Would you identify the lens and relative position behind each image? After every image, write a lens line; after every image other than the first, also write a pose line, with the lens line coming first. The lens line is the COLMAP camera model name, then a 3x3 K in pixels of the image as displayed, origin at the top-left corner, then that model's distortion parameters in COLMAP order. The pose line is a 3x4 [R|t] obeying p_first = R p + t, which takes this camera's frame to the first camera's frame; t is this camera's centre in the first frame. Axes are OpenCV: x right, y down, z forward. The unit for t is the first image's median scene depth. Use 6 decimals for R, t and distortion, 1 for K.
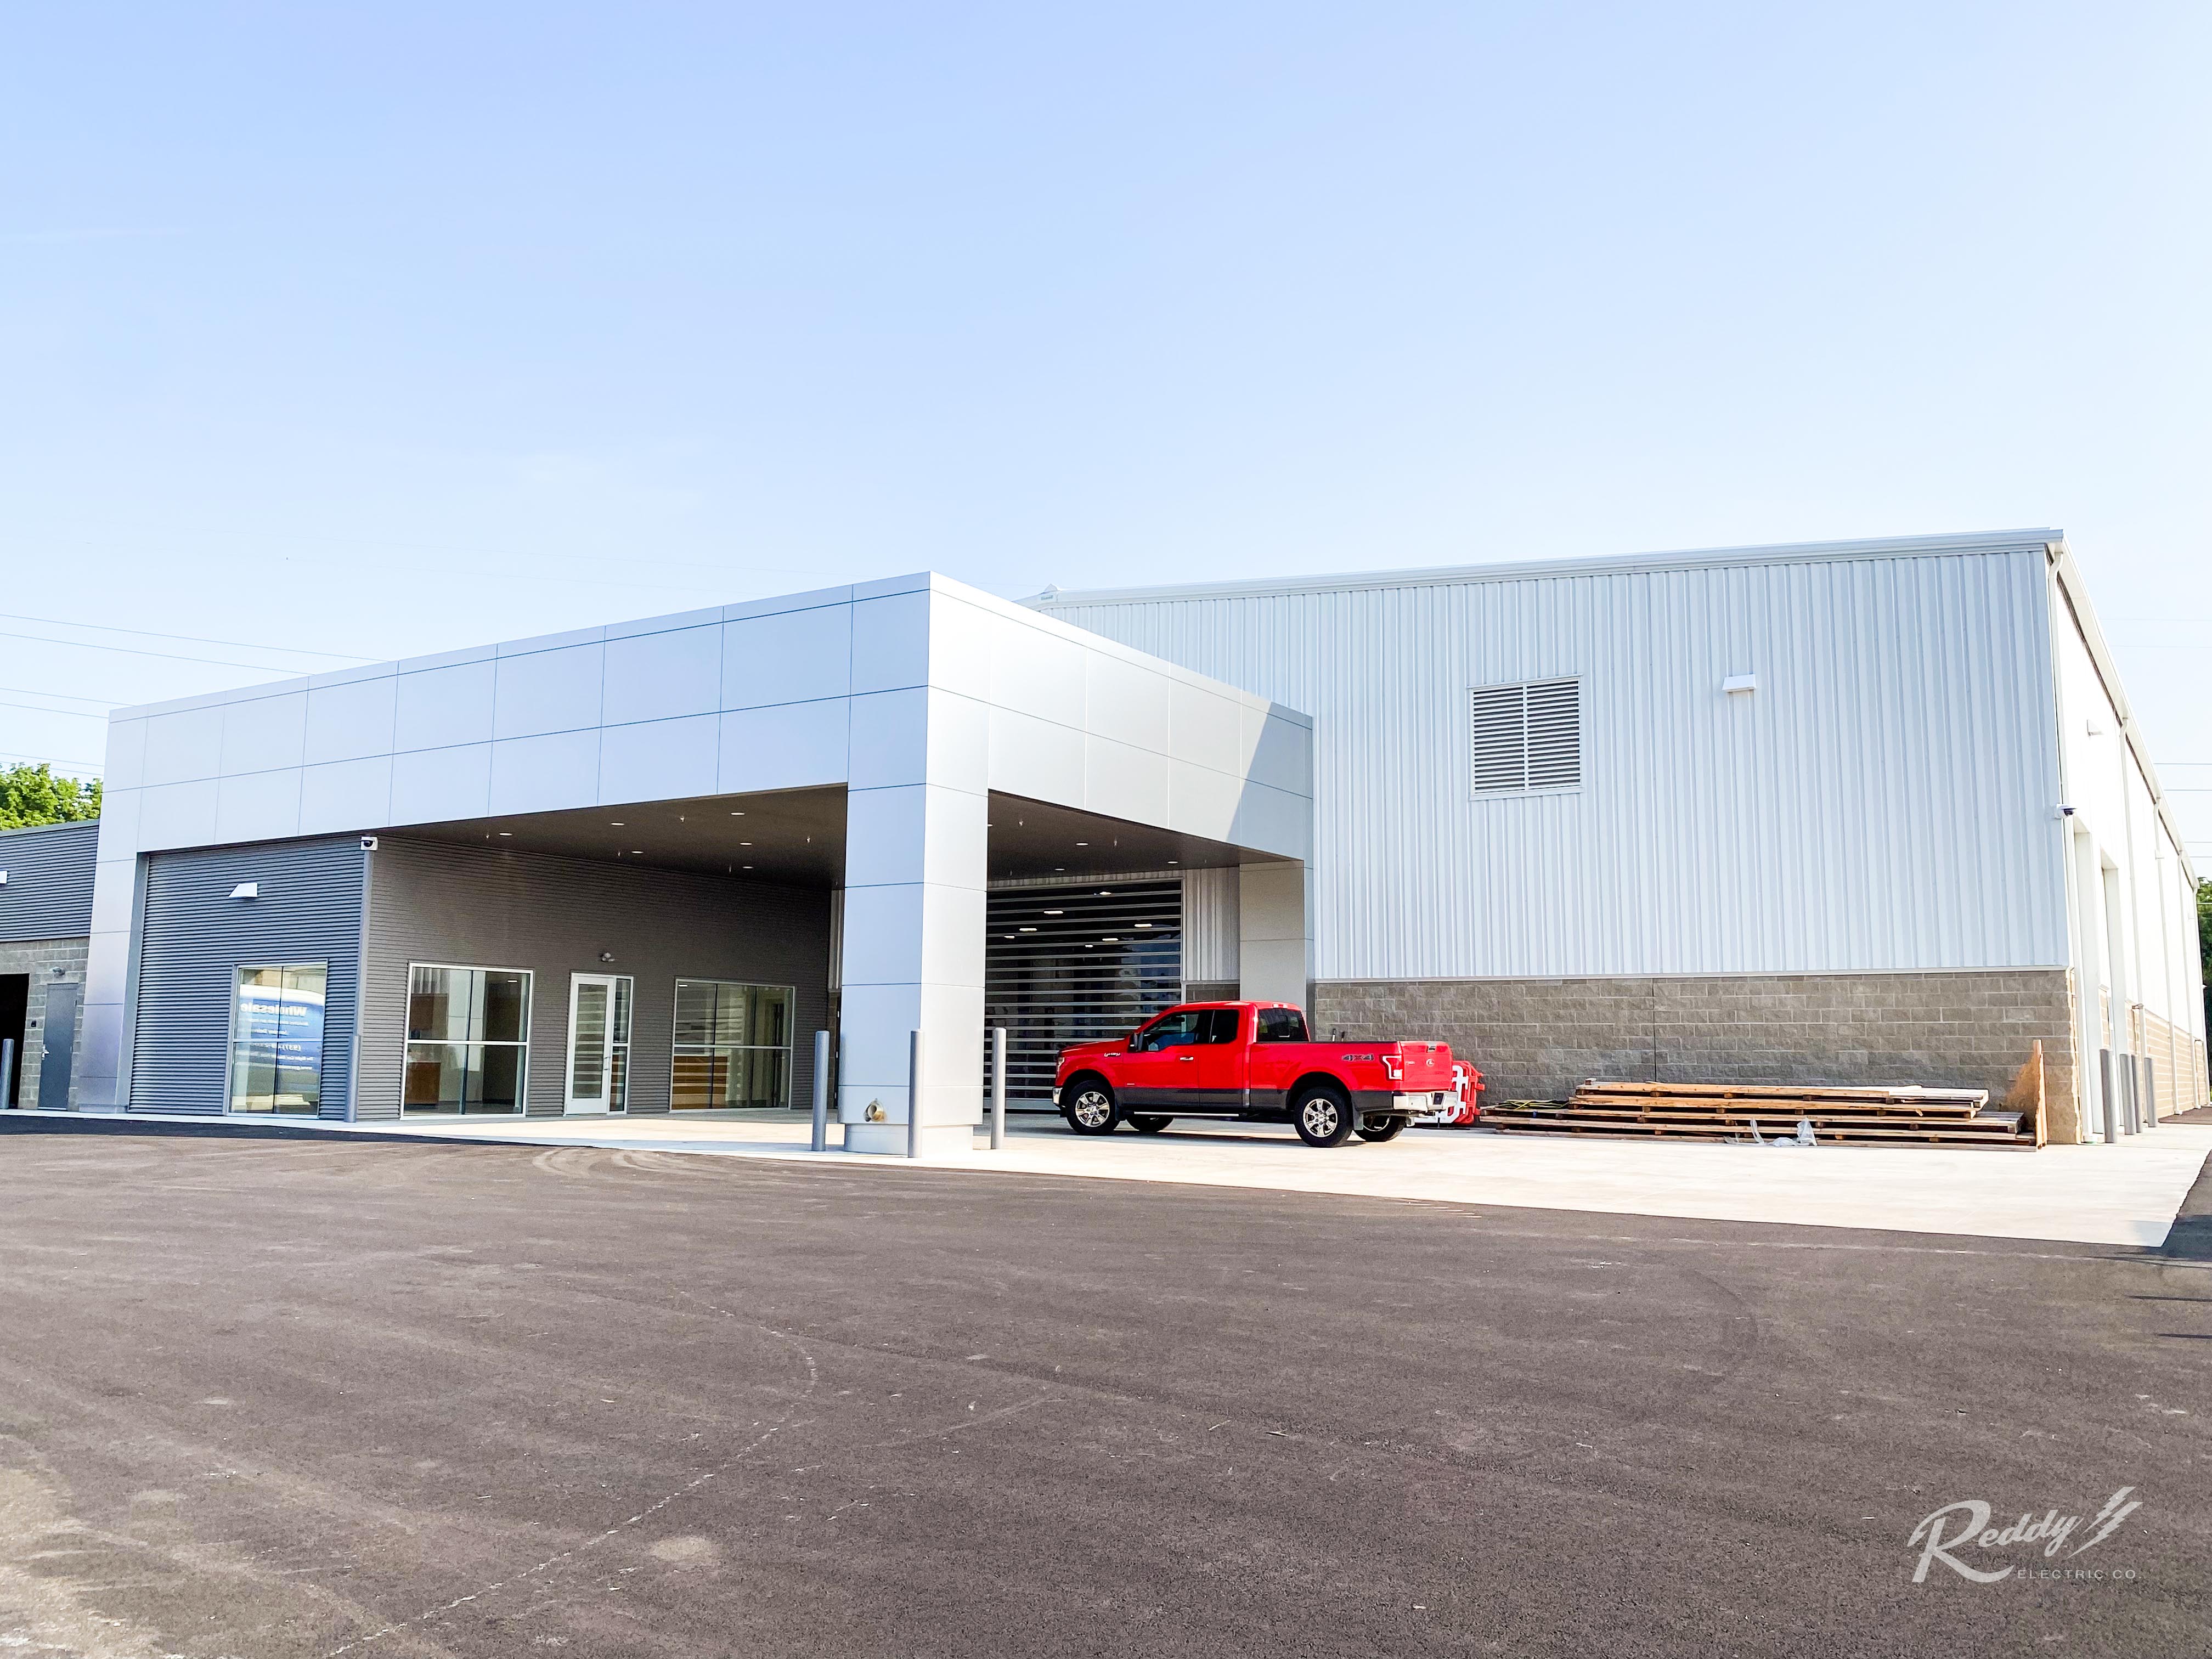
lens RADIAL K [[1872.4, 0, 1106.0], [0, 1872.4, 829.5], [0, 0, 1]] dist [0.000605, -0.066455]
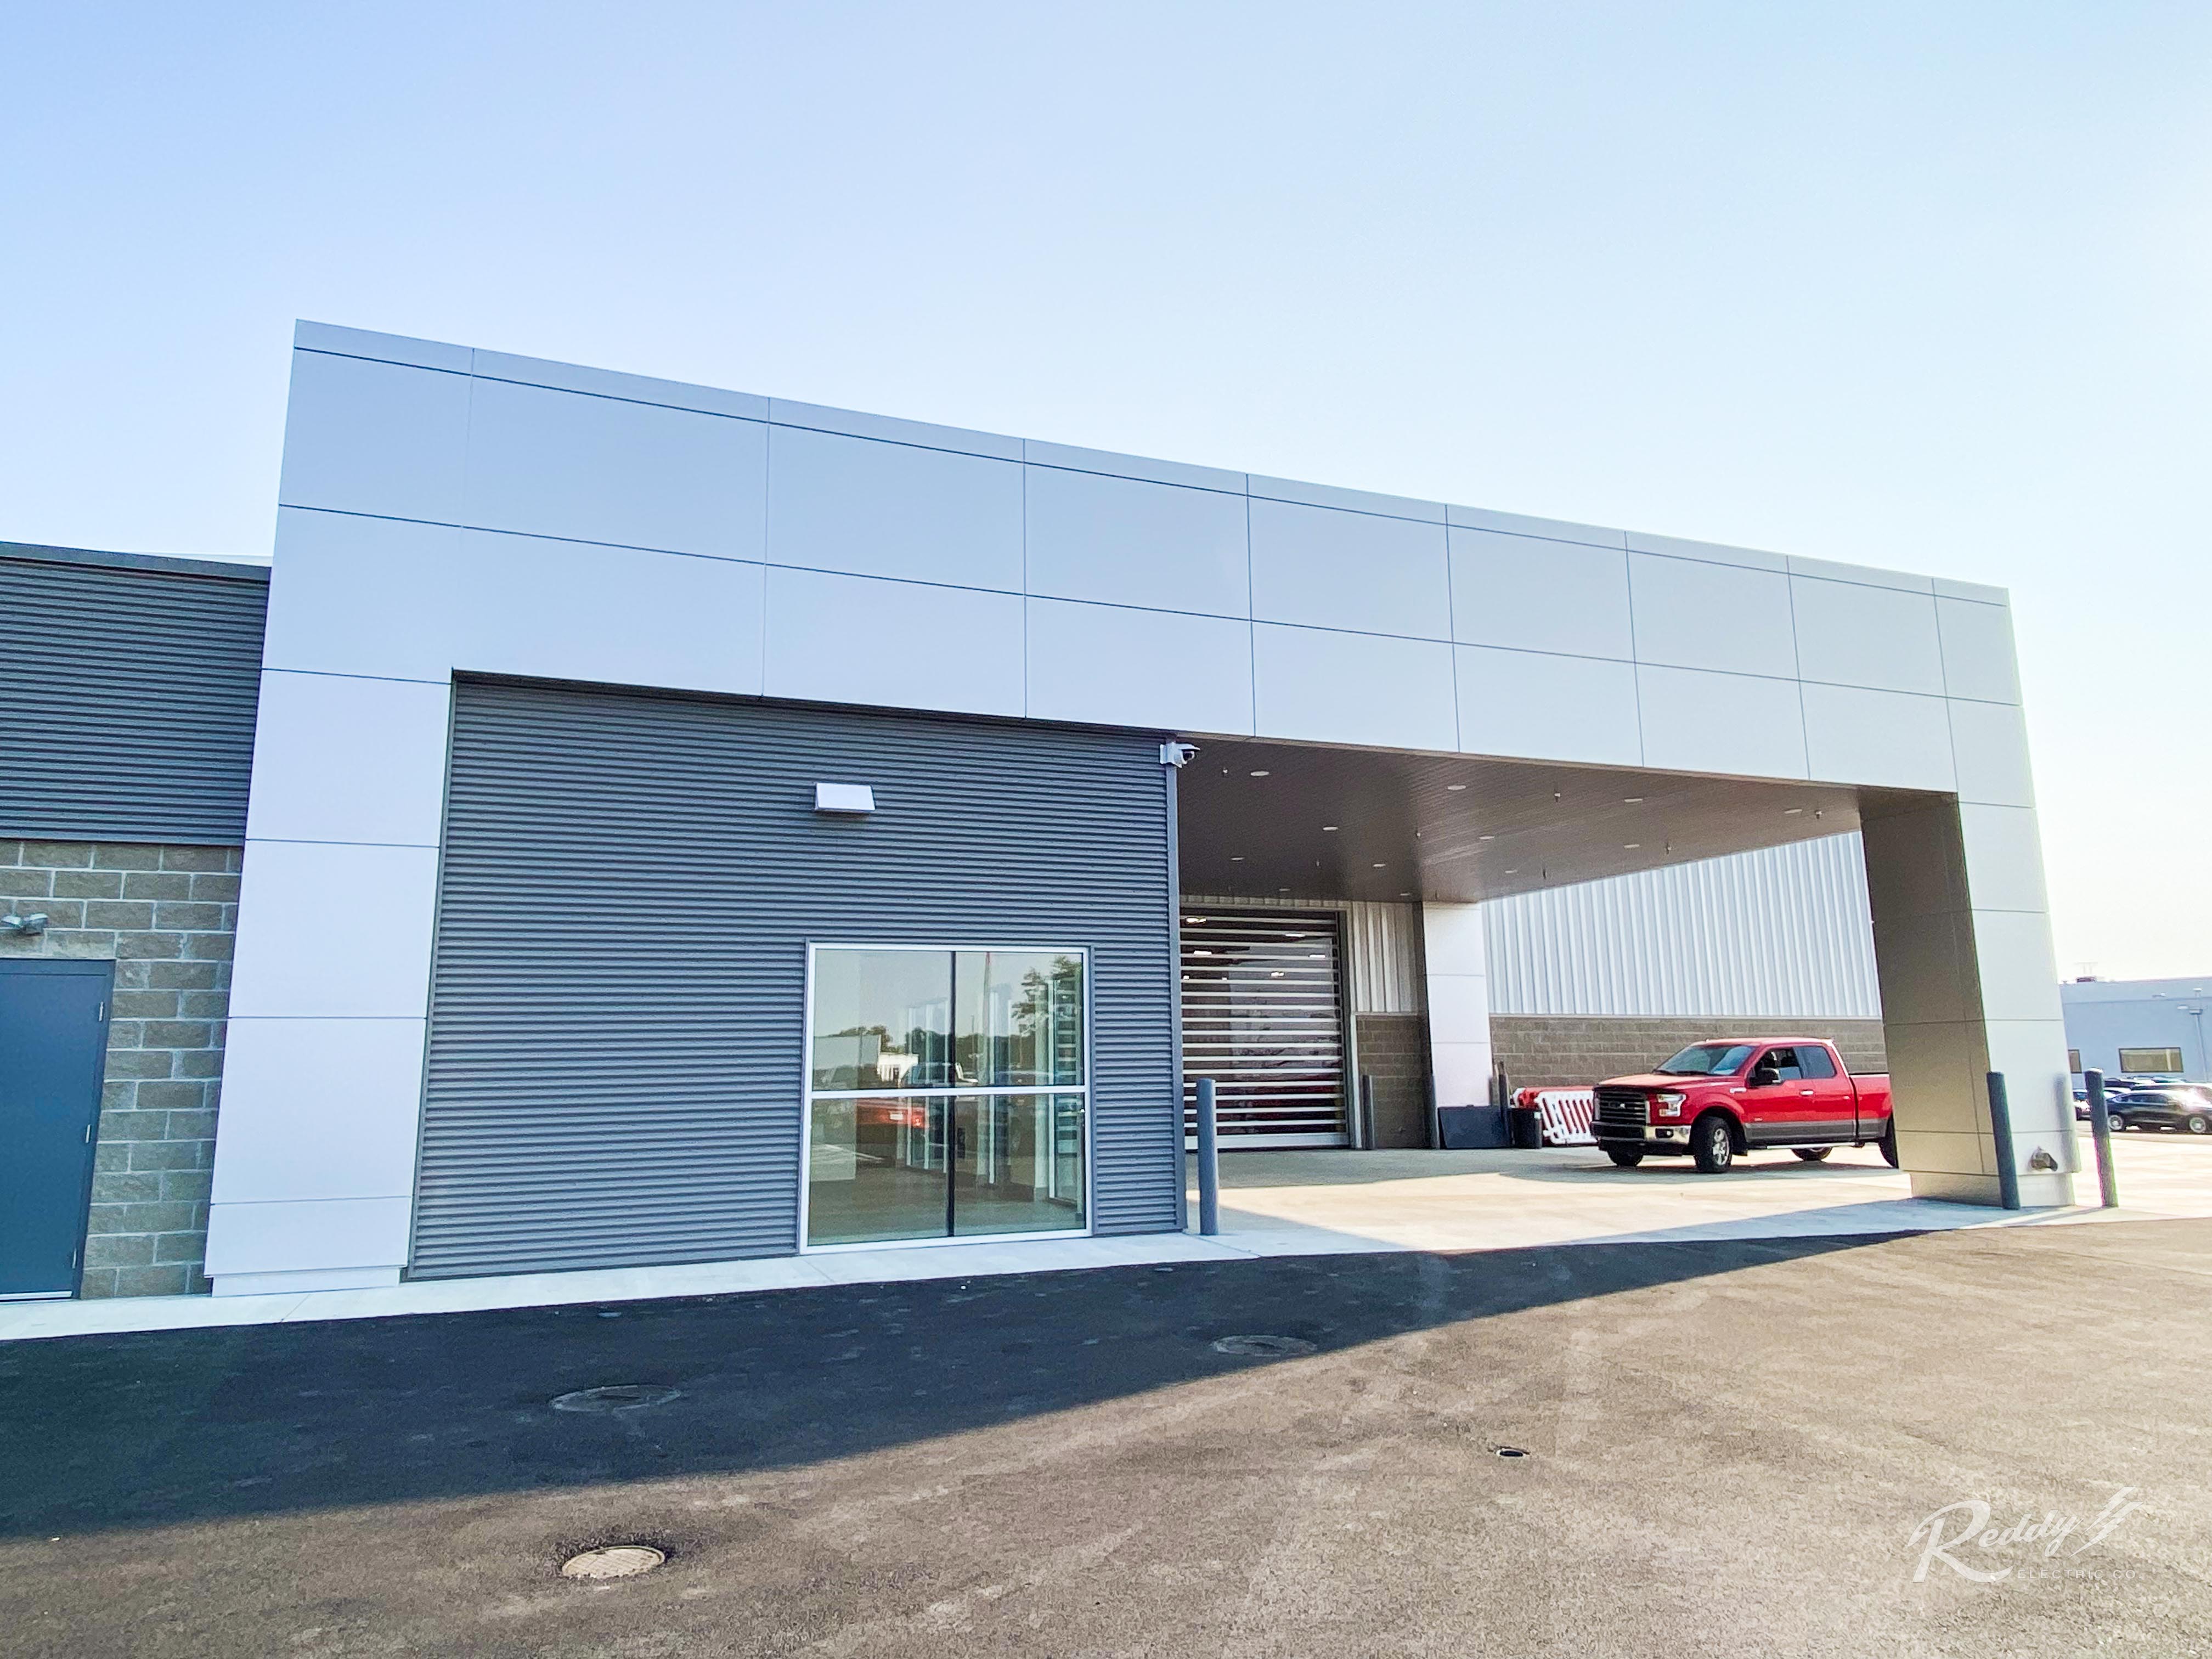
lens RADIAL K [[1384.4, 0, 1106.0], [0, 1384.4, 829.5], [0, 0, 1]] dist [0.005144, 0.000905]
pose [[0.614784, 0.123426, 0.778978, -0.783177], [-0.086148, 0.992278, -0.089233, 0.075757], [-0.783976, -0.012248, 0.620670, 0.782960]]
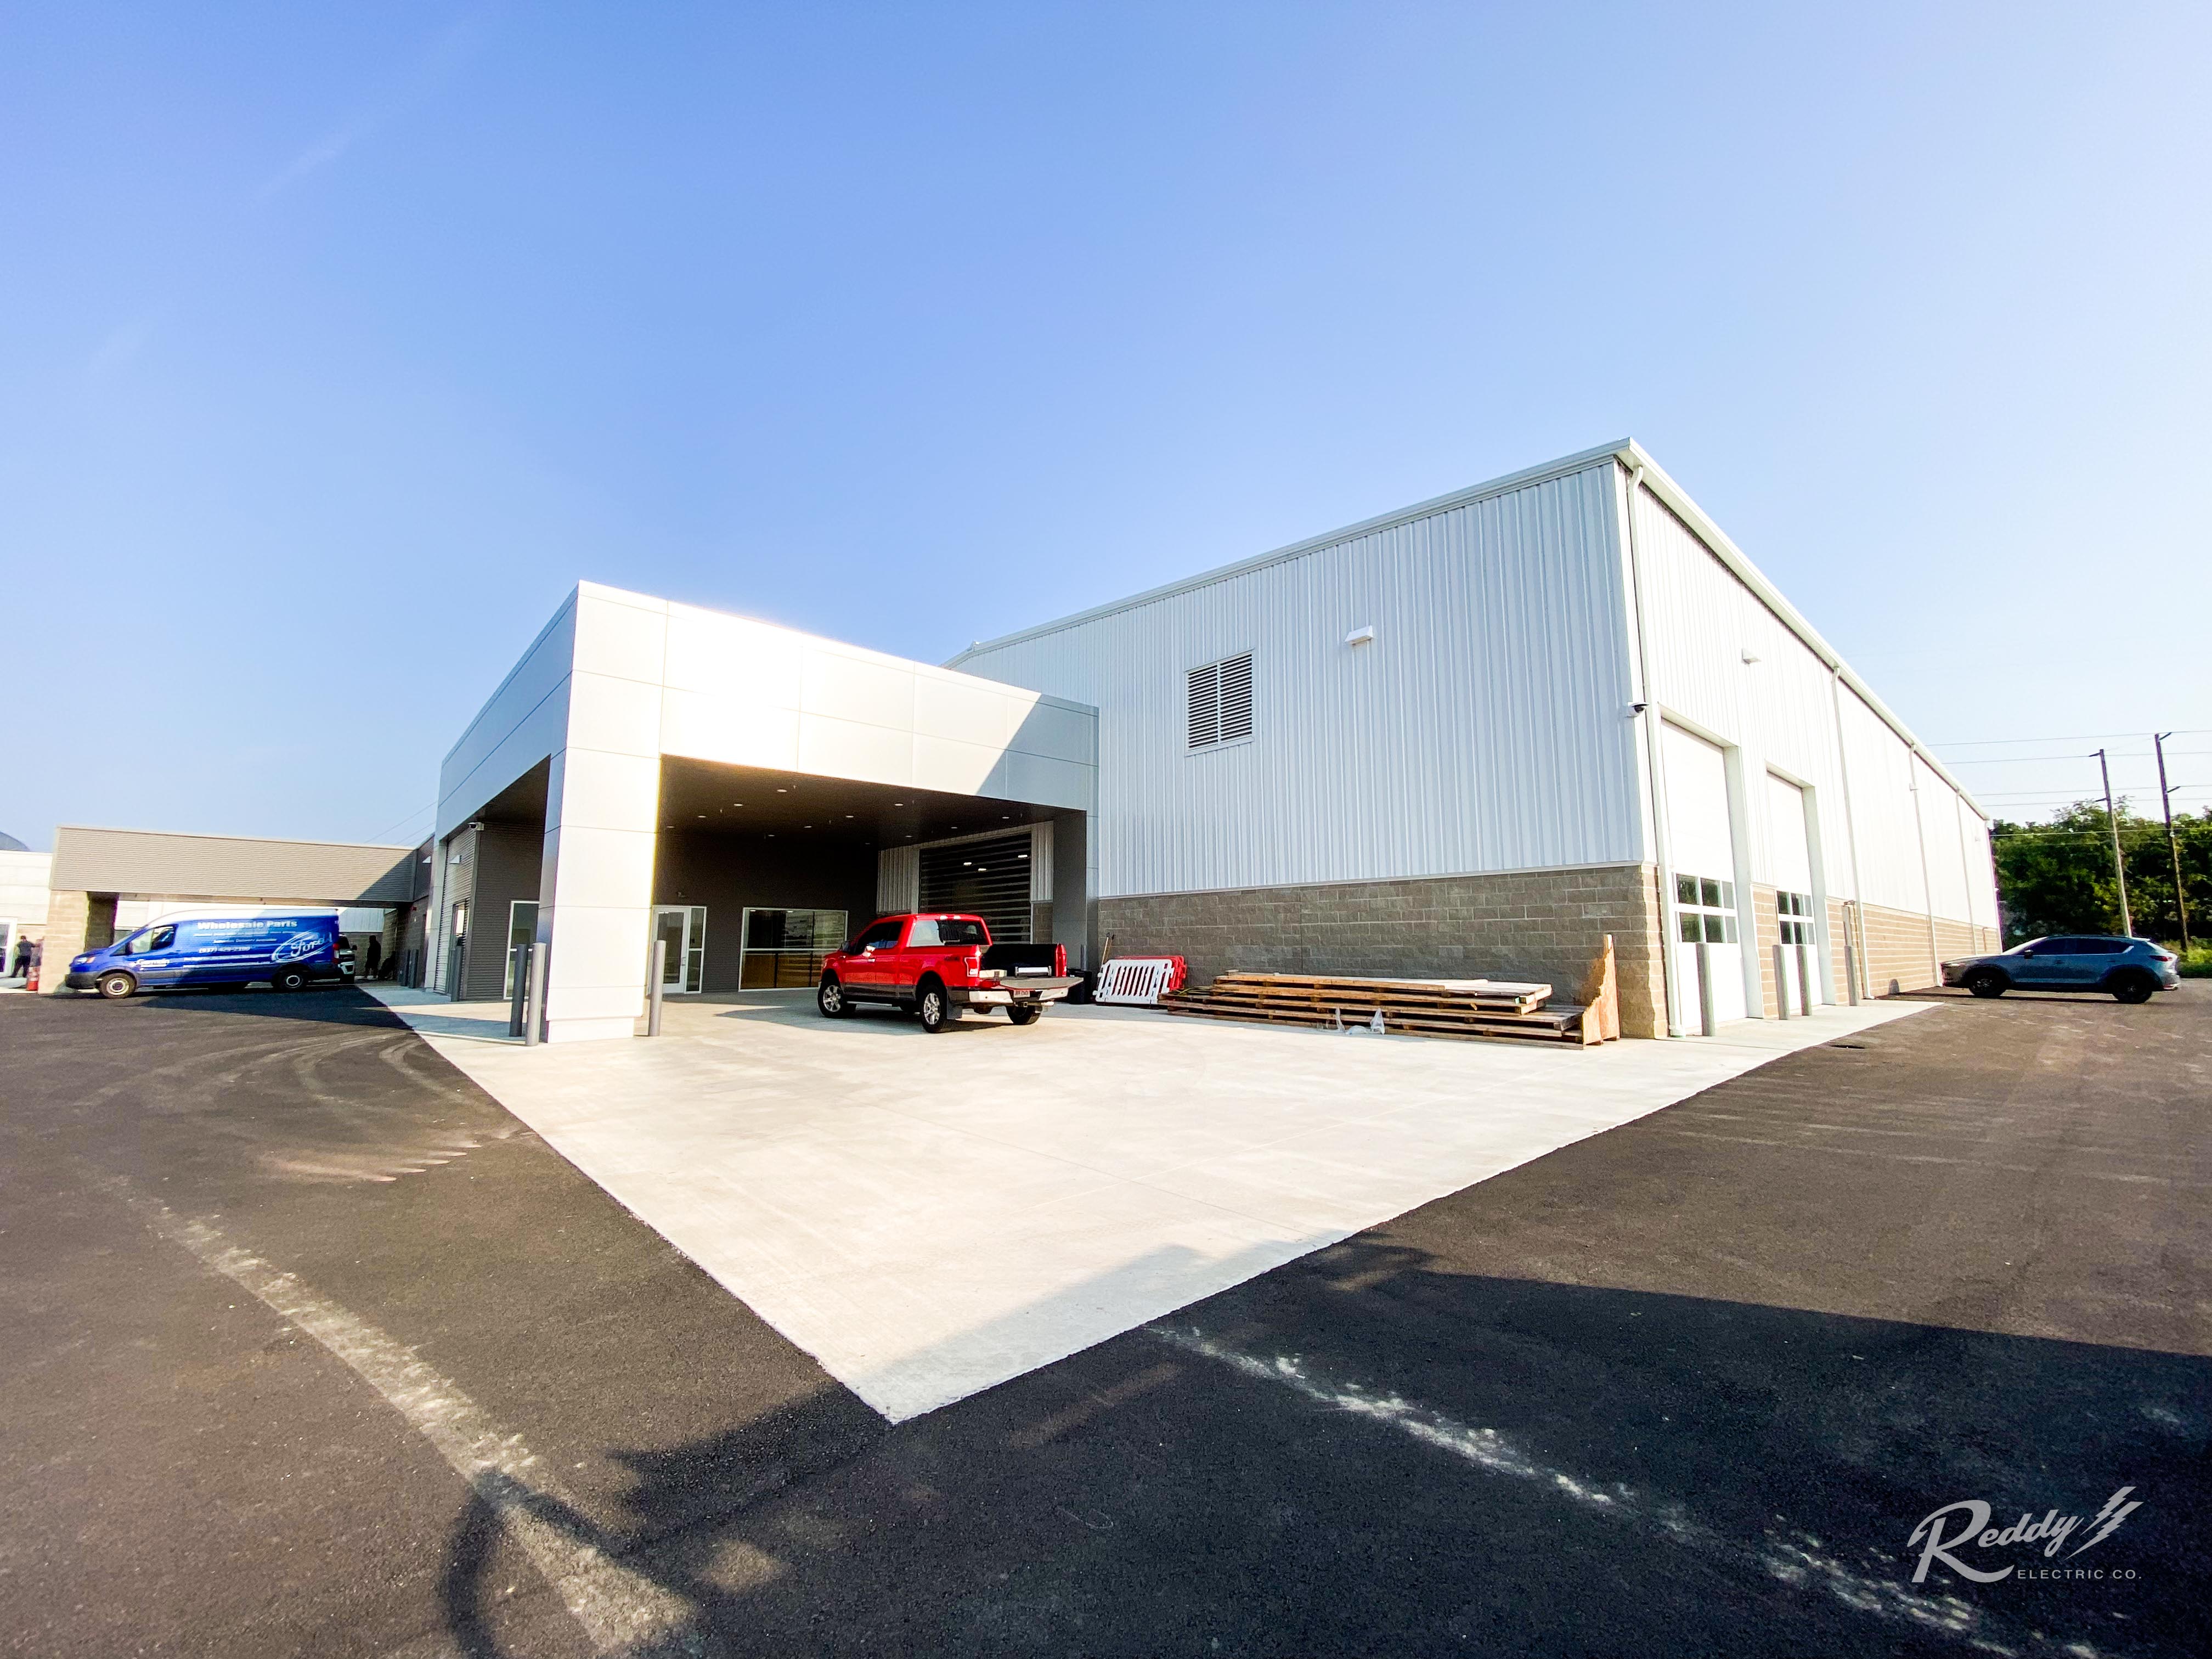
lens RADIAL K [[902.0, 0, 1104.0], [0, 902.0, 841.2], [0, 0, 1]] dist [0.023933, -0.020480]
pose [[0.956358, -0.045815, -0.288584, 0.362926], [0.047697, 0.998862, -0.000514, 0.046730], [0.288279, -0.013273, 0.957455, 0.427505]]
